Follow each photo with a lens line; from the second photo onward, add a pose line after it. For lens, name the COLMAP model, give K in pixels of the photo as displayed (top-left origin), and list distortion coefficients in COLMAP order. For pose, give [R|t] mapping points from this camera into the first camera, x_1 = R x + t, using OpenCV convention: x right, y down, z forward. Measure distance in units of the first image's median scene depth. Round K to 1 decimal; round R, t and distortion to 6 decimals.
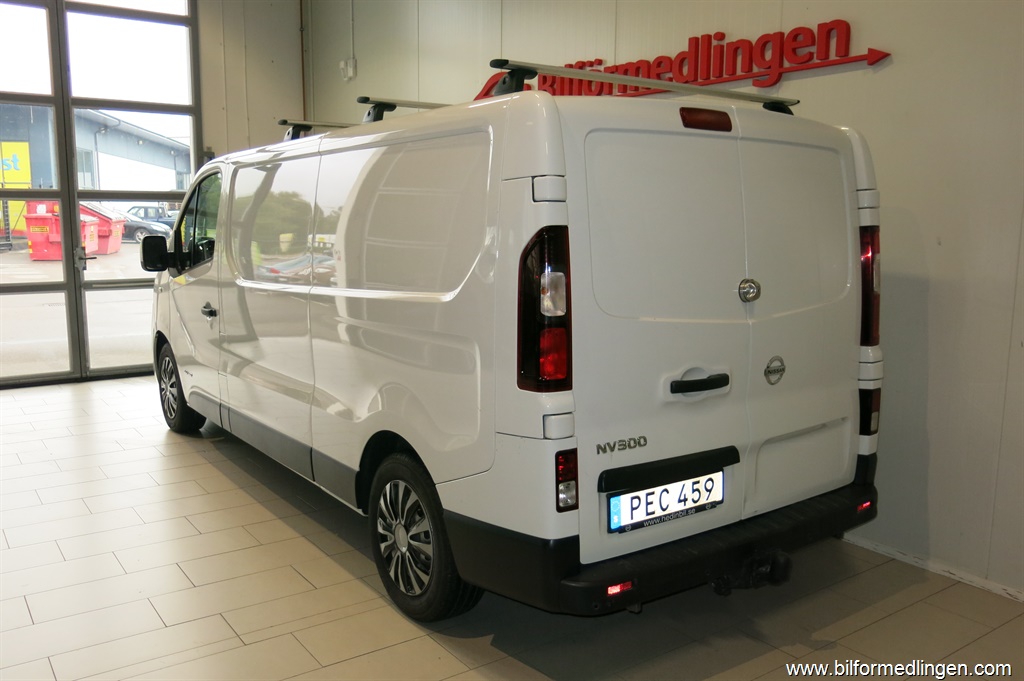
lens RADIAL K [[850.7, 0, 512.4], [0, 850.7, 358.4], [0, 0, 1]] dist [-0.041765, -0.001575]
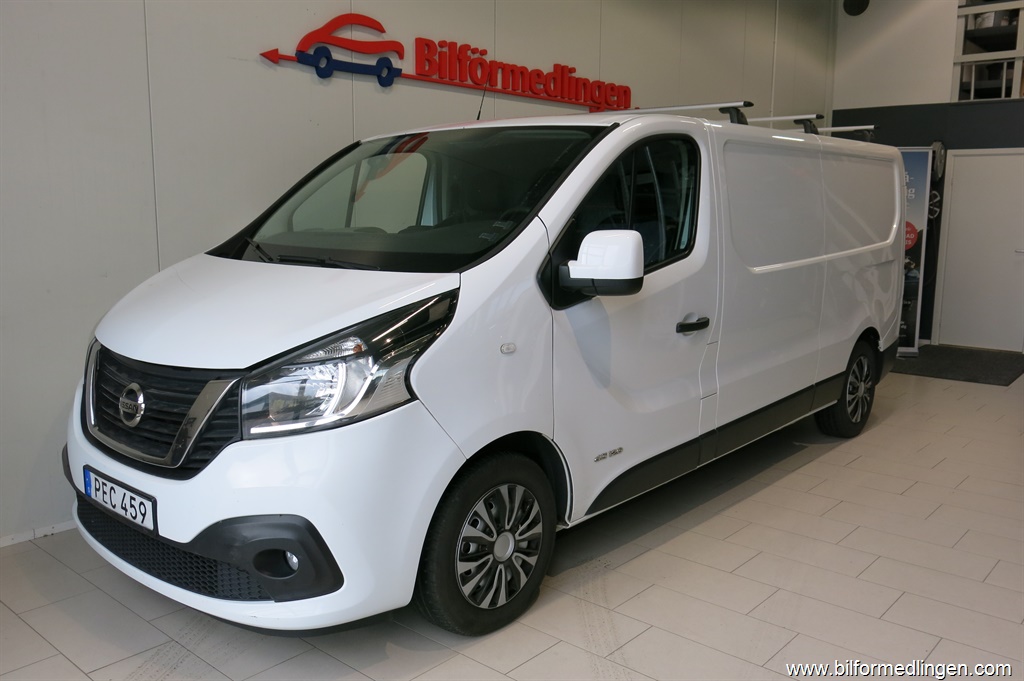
lens RADIAL K [[850.7, 0, 512.4], [0, 850.7, 358.4], [0, 0, 1]] dist [-0.041765, -0.001575]
pose [[-0.228379, -0.178298, 0.957107, -1.021894], [0.150883, 0.964727, 0.215721, -0.208124], [-0.961809, 0.193677, -0.193421, 1.278933]]
